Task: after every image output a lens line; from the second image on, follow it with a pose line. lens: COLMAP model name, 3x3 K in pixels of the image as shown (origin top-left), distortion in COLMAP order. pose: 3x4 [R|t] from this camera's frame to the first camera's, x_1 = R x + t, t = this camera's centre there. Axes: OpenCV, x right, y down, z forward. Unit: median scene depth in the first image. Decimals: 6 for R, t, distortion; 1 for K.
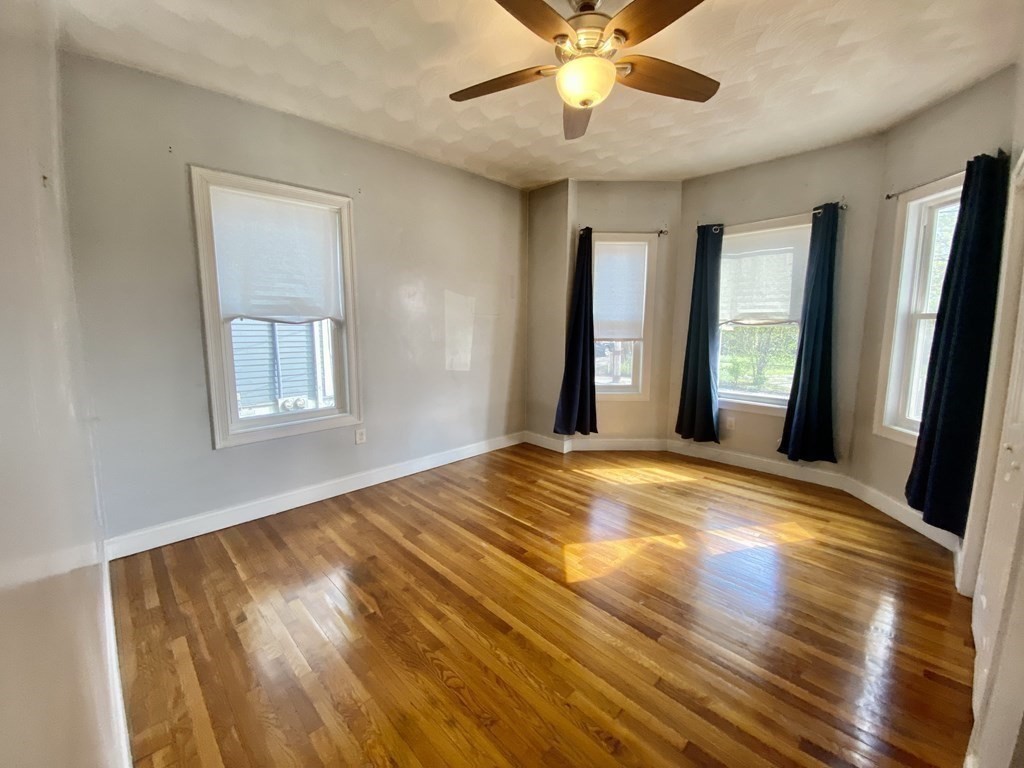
lens RADIAL K [[418.6, 0, 512.0], [0, 418.6, 384.0], [0, 0, 1]] dist [0.000539, -0.000149]
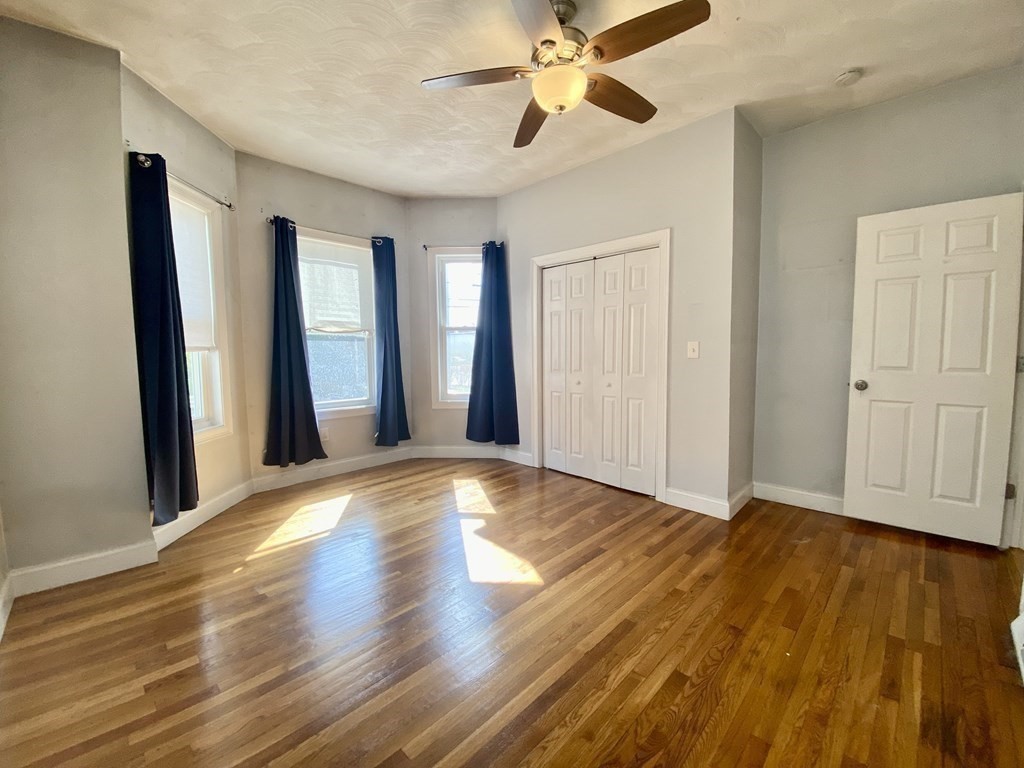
lens RADIAL K [[420.2, 0, 512.0], [0, 420.2, 384.0], [0, 0, 1]] dist [0.002994, -0.000056]
pose [[-0.023332, -0.087104, 0.995926, -0.499851], [0.150760, 0.984498, 0.089636, -0.047465], [-0.988295, 0.152238, -0.009839, 0.641980]]
